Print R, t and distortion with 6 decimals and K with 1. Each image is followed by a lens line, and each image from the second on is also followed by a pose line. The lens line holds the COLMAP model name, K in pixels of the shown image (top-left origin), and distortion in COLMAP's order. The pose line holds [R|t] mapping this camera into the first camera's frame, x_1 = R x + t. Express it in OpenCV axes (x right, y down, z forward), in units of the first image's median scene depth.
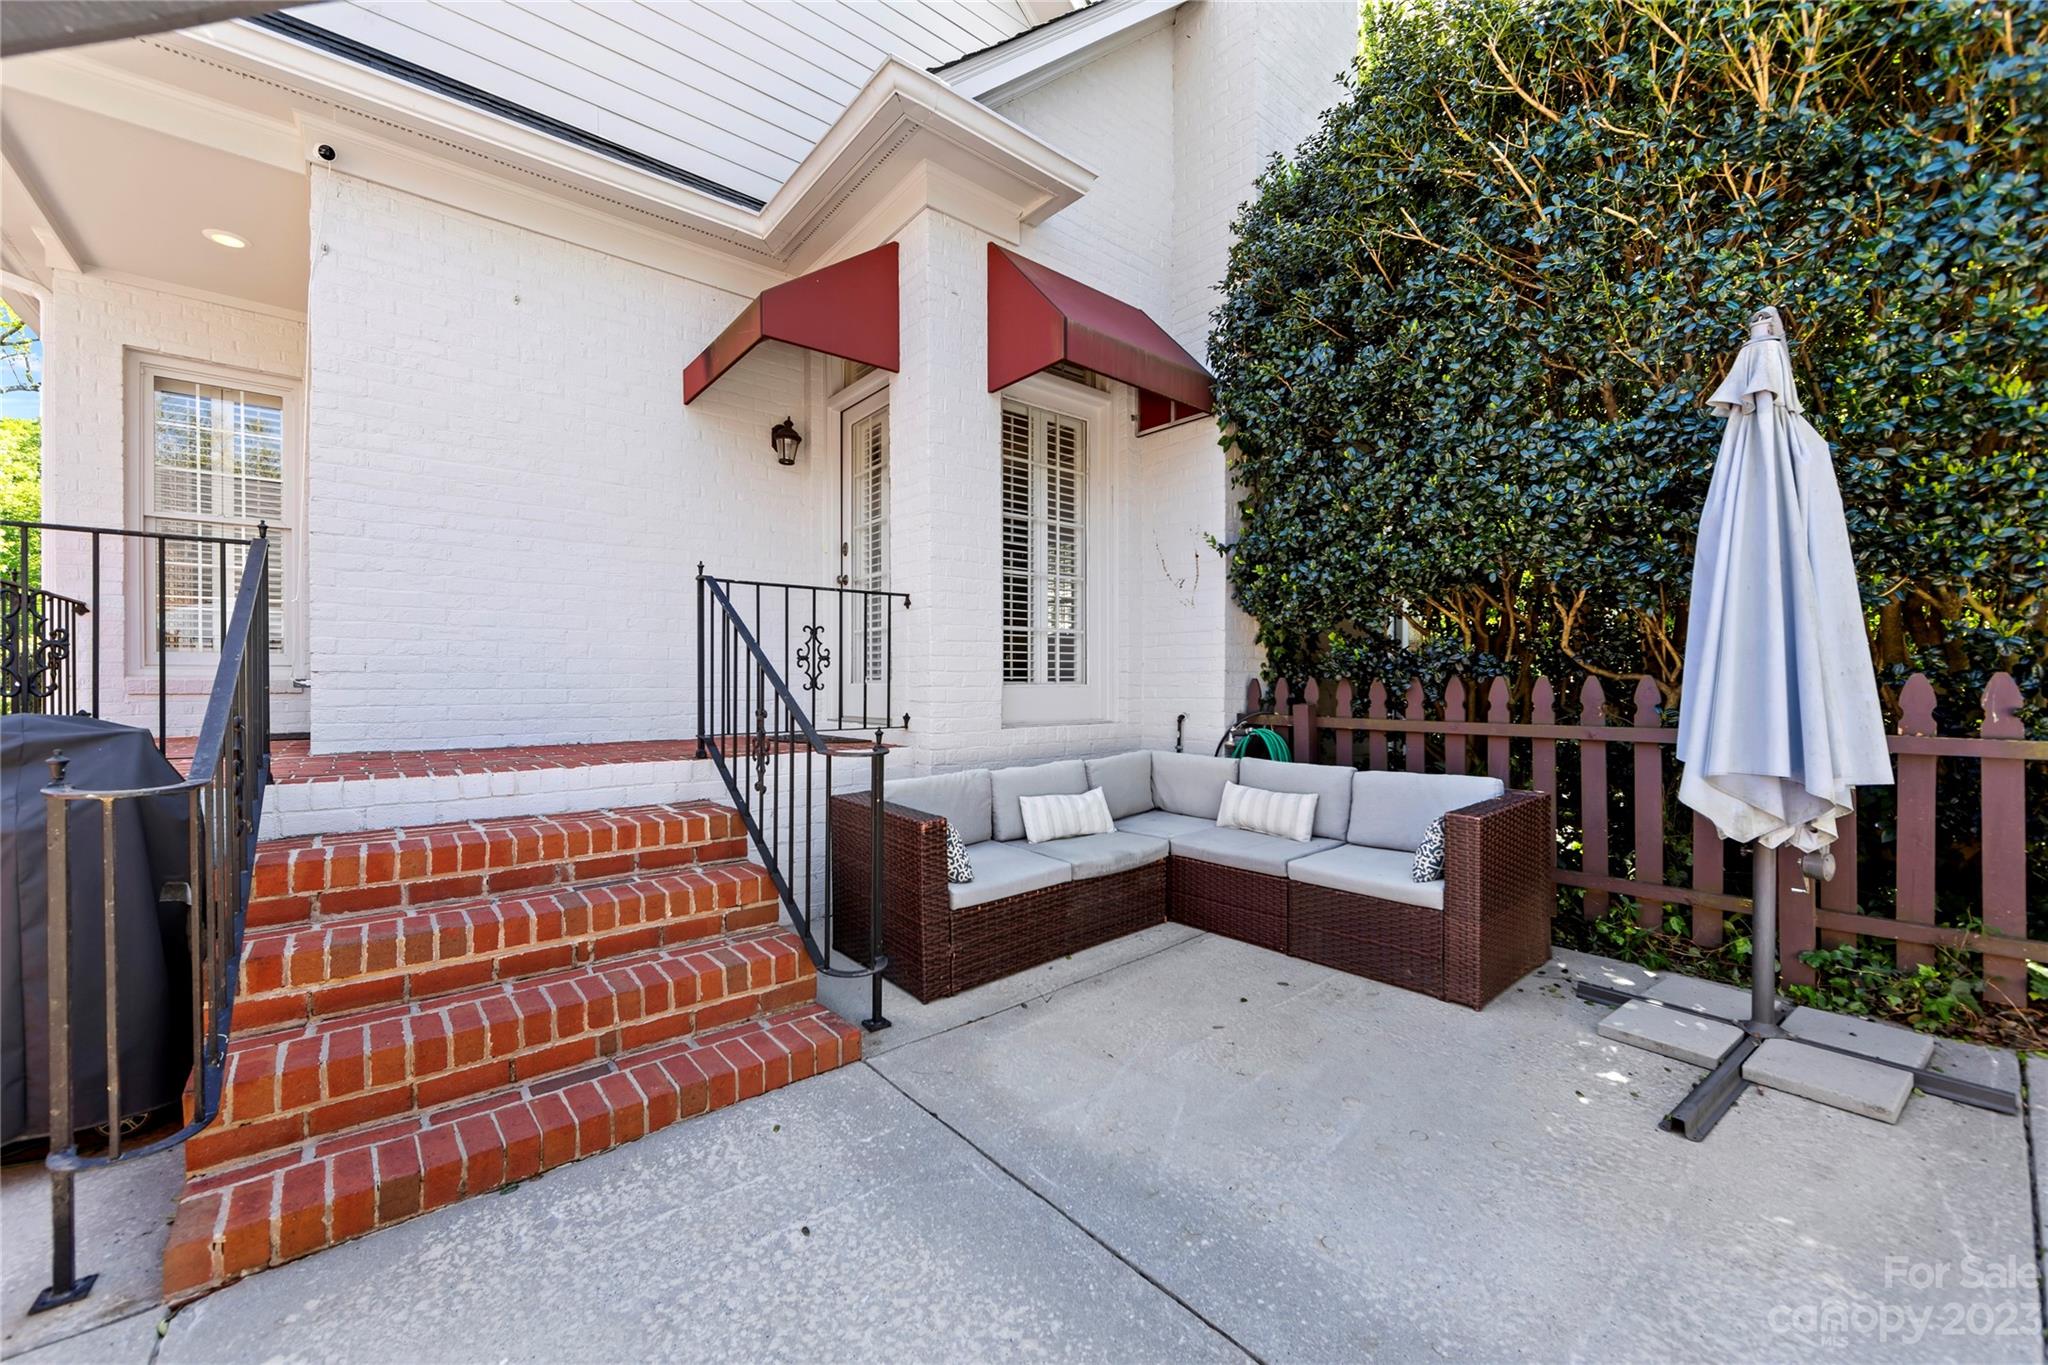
lens RADIAL K [[809.7, 0, 1014.1], [0, 809.7, 671.3], [0, 0, 1]] dist [-0.003479, 0.000165]
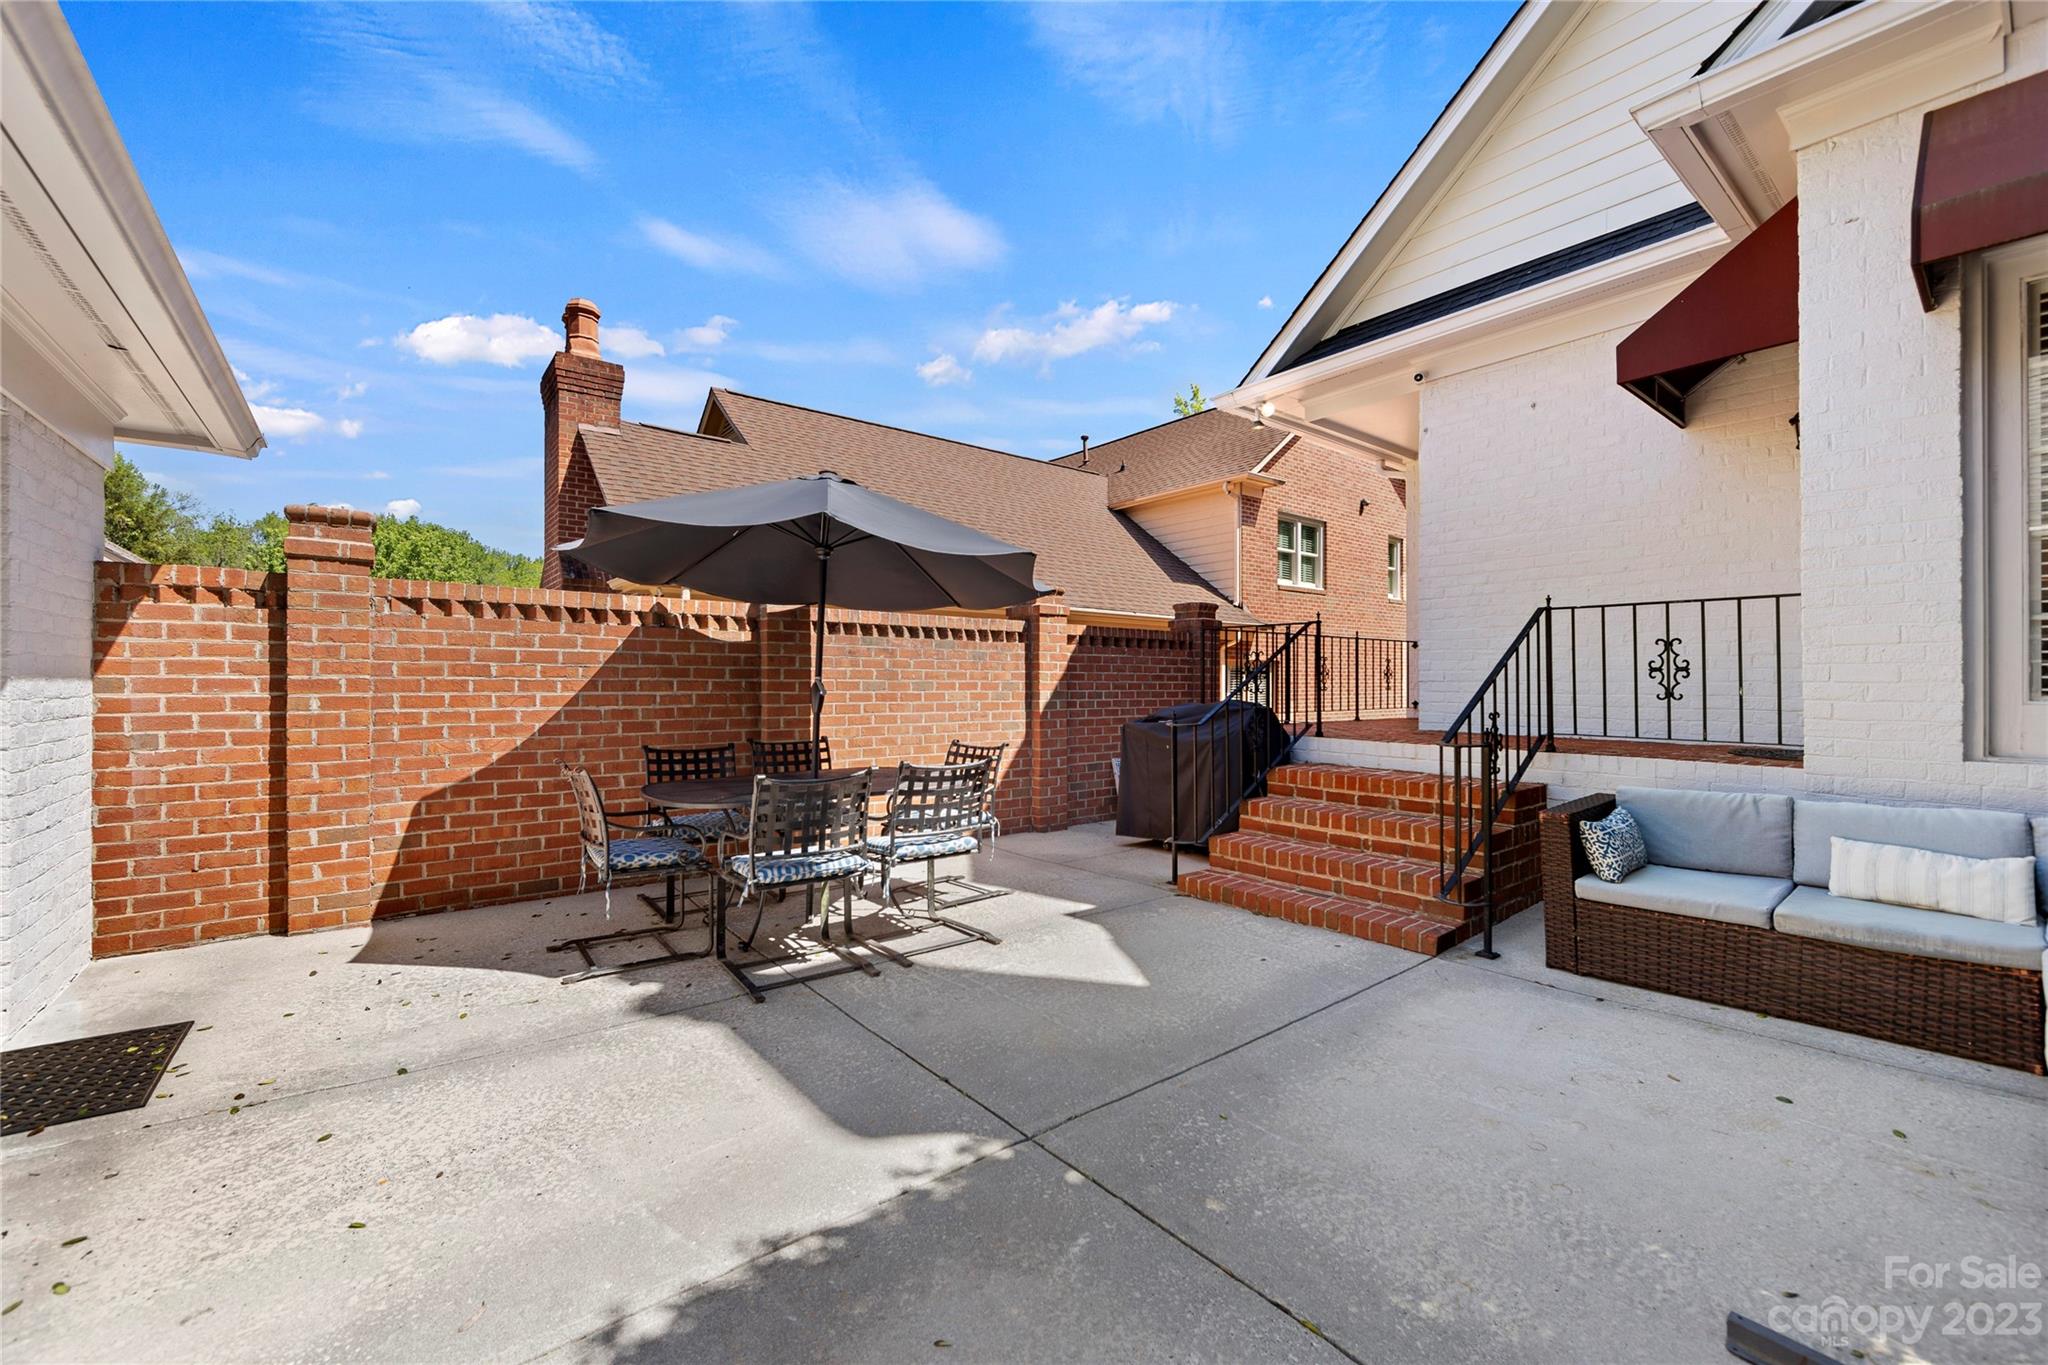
lens RADIAL K [[809.7, 0, 1038.6], [0, 809.7, 662.1], [0, 0, 1]] dist [-0.003479, 0.000165]
pose [[-0.009267, -0.021977, -0.999716, 0.848249], [0.005768, 0.999741, -0.022031, -0.008114], [0.999940, -0.005970, -0.009138, 0.214503]]
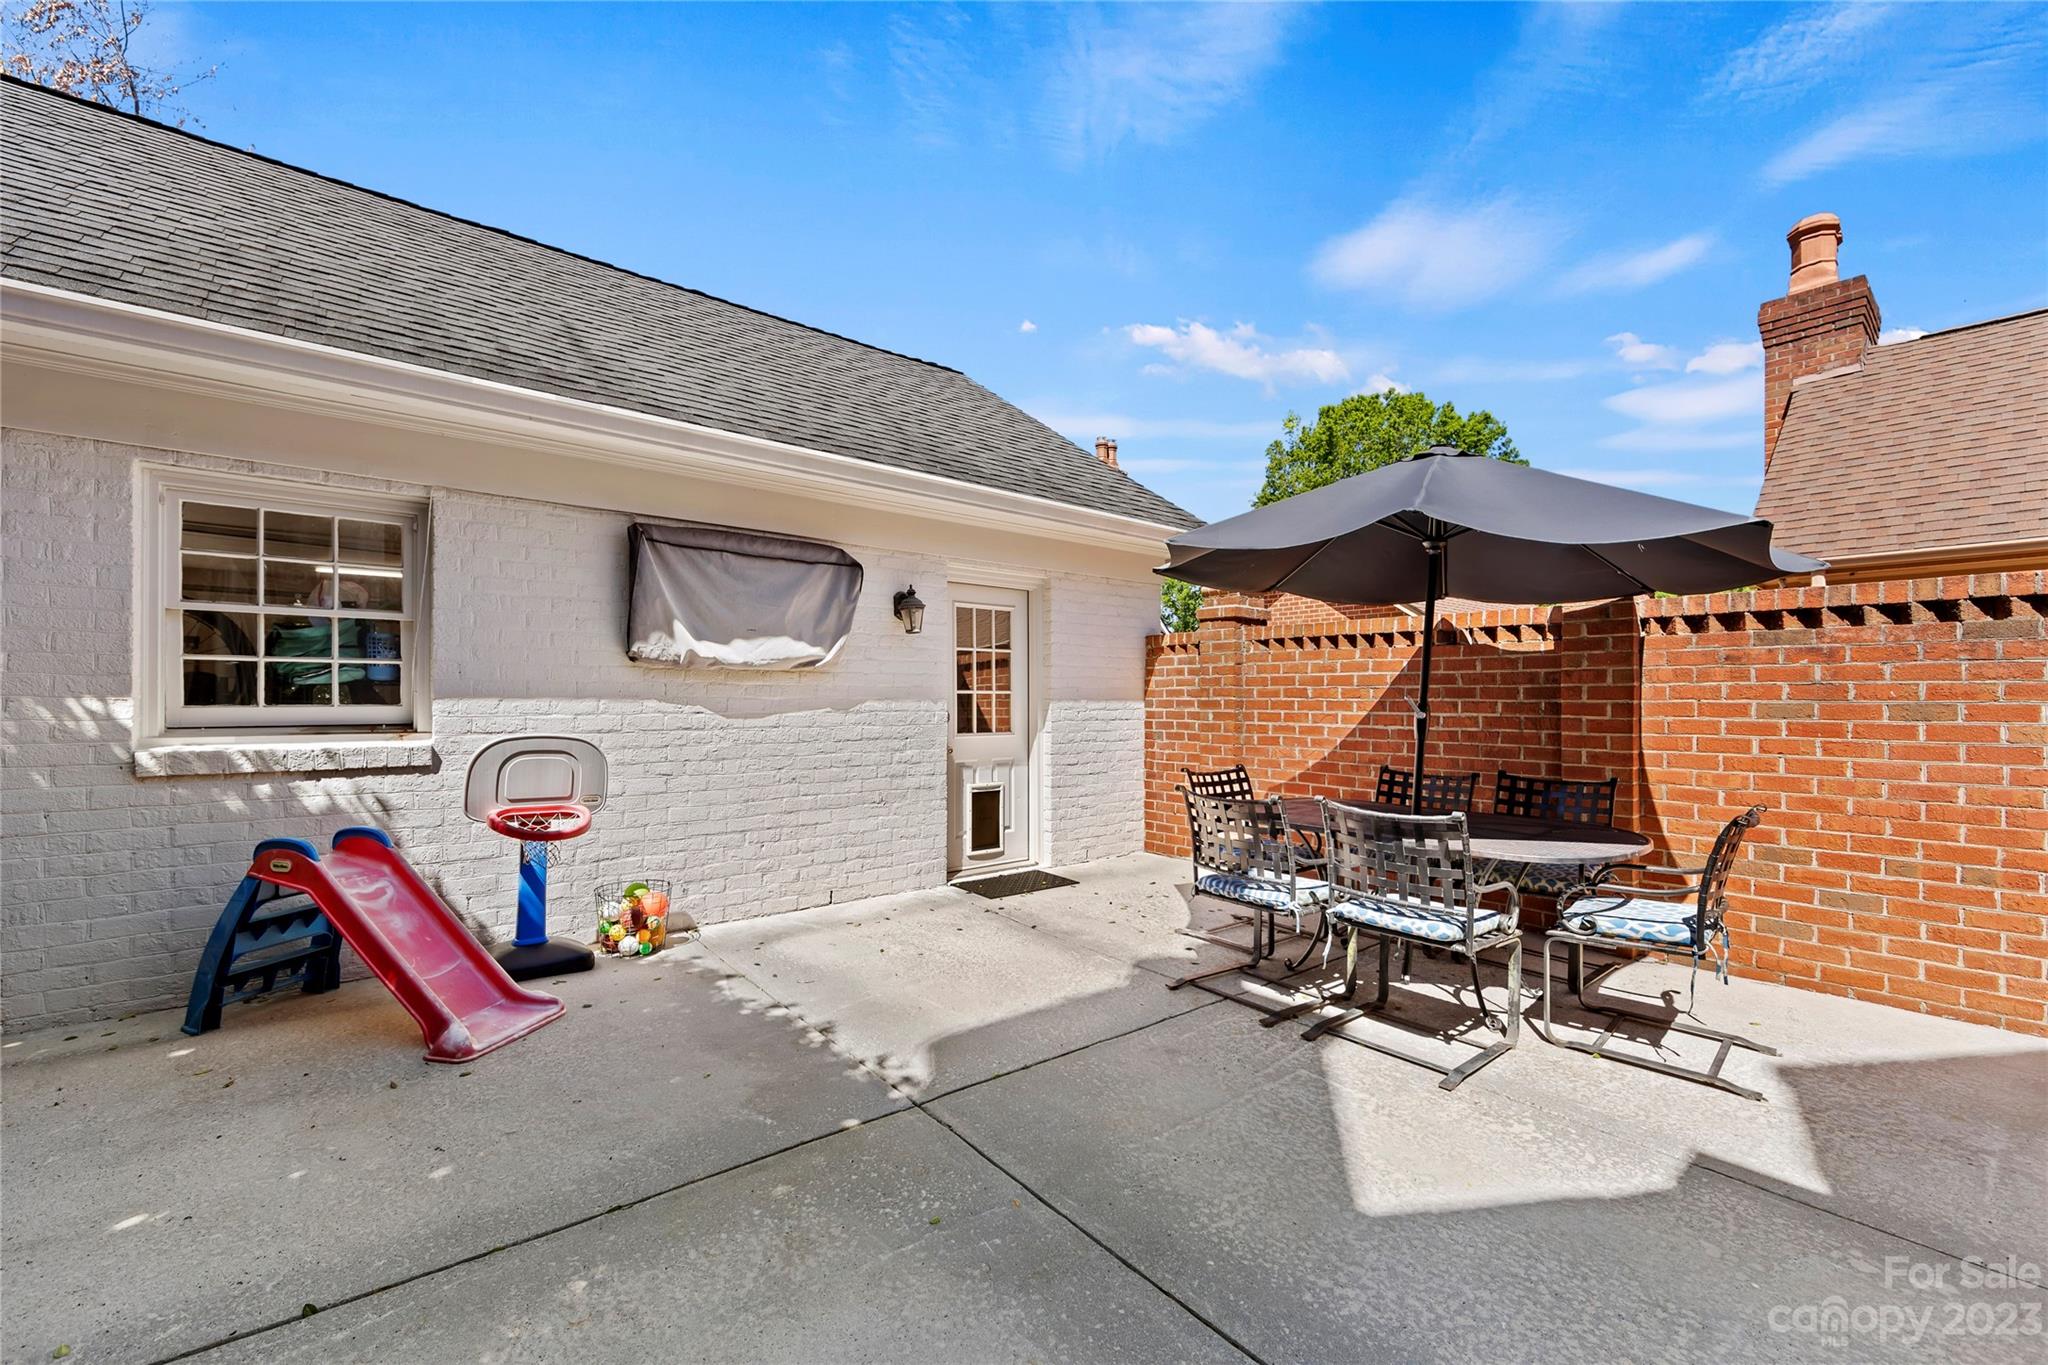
lens RADIAL K [[809.7, 0, 1012.7], [0, 809.7, 701.1], [0, 0, 1]] dist [-0.003479, 0.000165]
pose [[-0.999890, 0.000798, 0.014792, 0.179727], [0.000721, 0.999986, -0.005234, -0.004321], [-0.014796, -0.005222, -0.999877, 0.851288]]
